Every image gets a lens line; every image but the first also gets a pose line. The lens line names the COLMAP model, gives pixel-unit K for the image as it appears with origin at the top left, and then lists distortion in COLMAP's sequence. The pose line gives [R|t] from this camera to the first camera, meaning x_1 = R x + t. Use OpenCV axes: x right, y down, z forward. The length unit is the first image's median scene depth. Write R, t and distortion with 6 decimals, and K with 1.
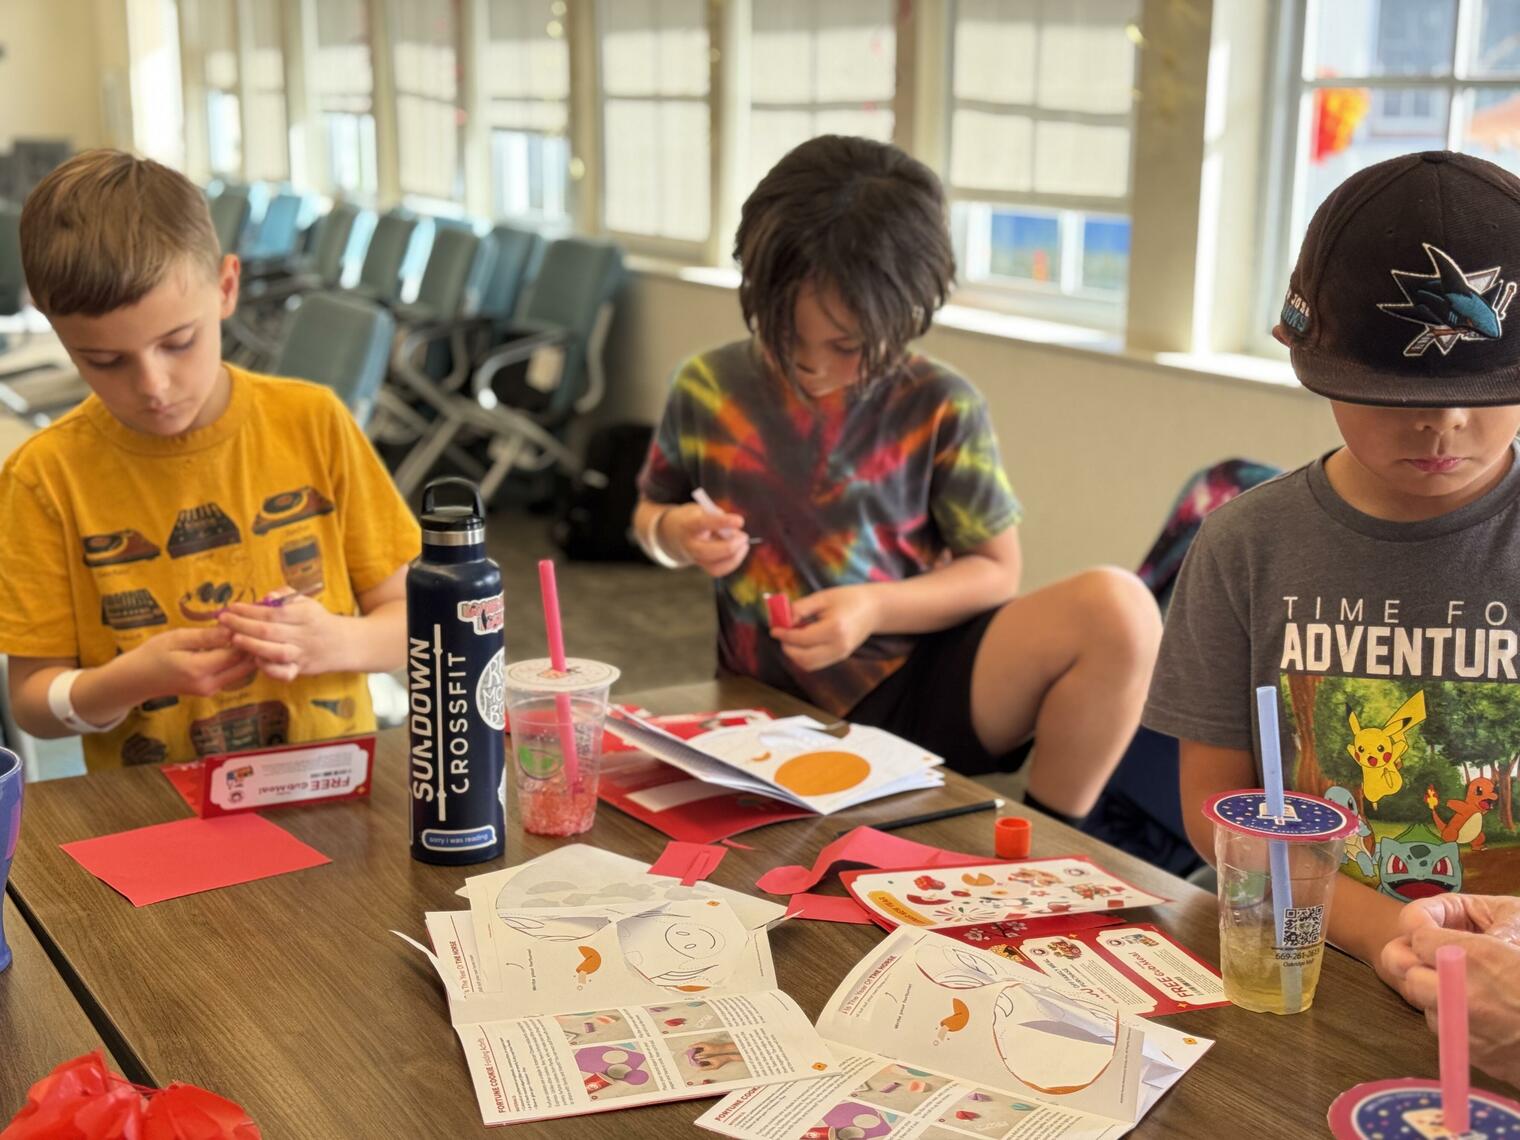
lens RADIAL K [[2073.1, 0, 760.0], [0, 2073.1, 570.0], [0, 0, 1]] dist [0.176846, -0.356501]
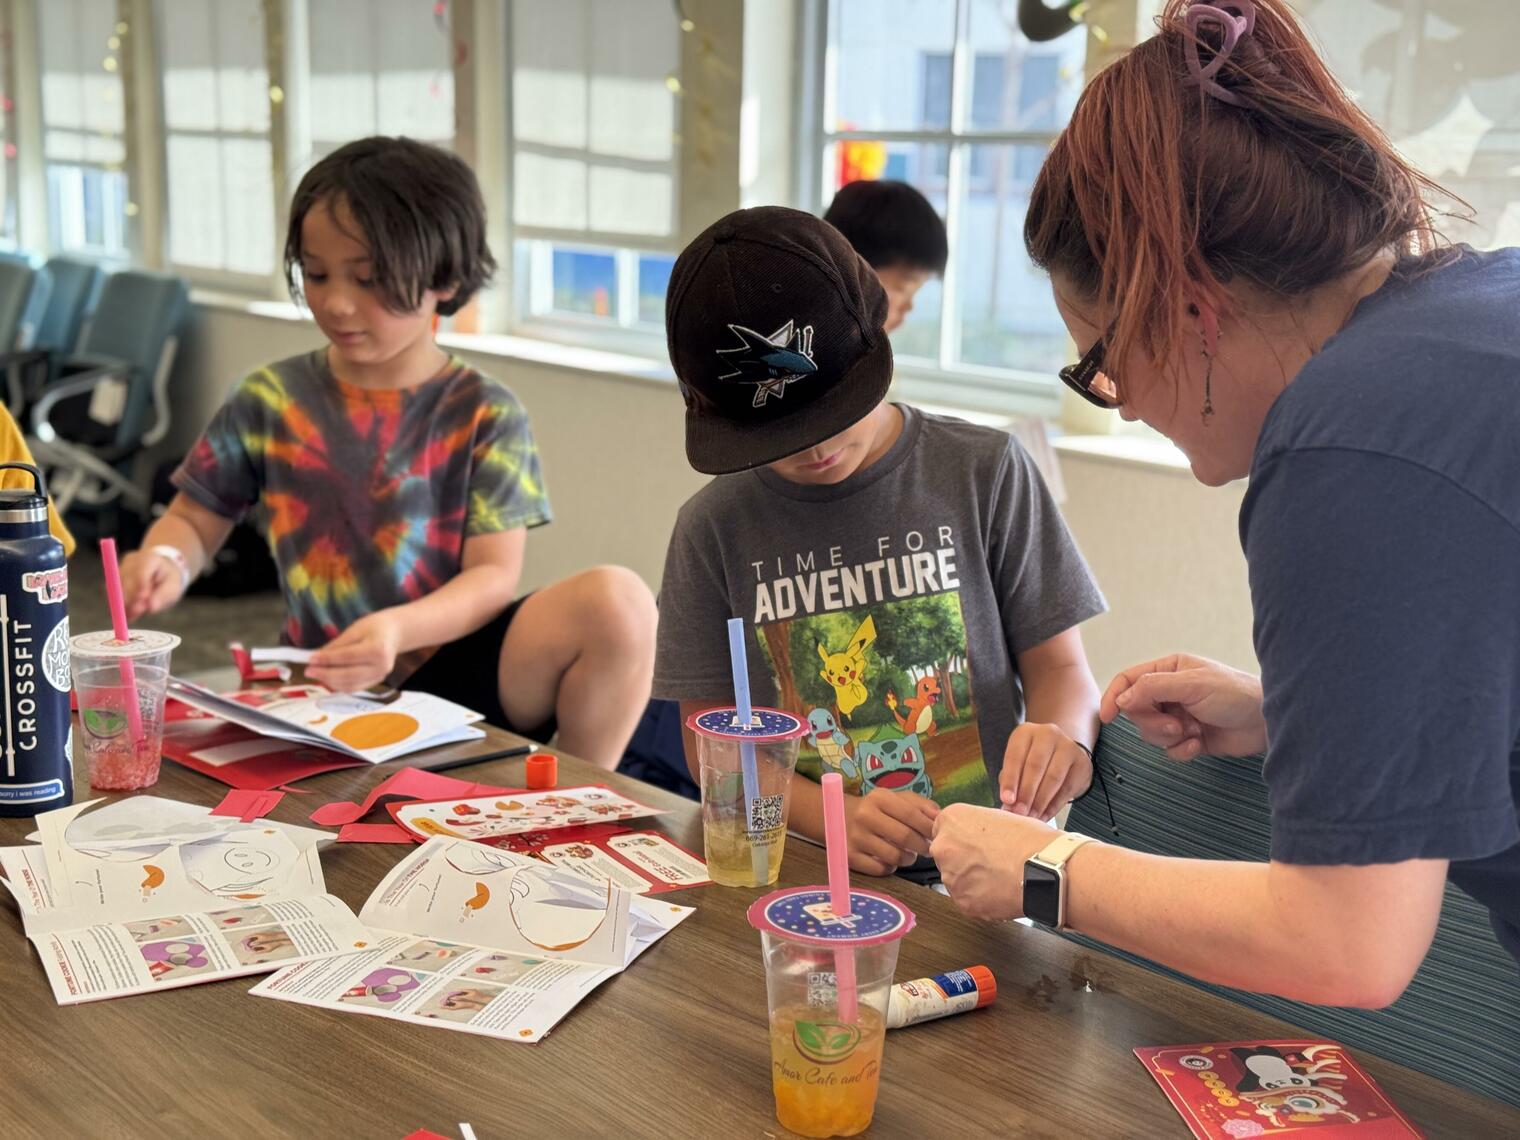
lens RADIAL K [[2073.1, 0, 760.0], [0, 2073.1, 570.0], [0, 0, 1]] dist [0.176846, -0.356501]
pose [[0.980664, -0.022303, 0.194426, 0.019625], [0.026597, 0.999456, -0.019503, 0.044896], [-0.193886, 0.024297, 0.980723, -0.160925]]
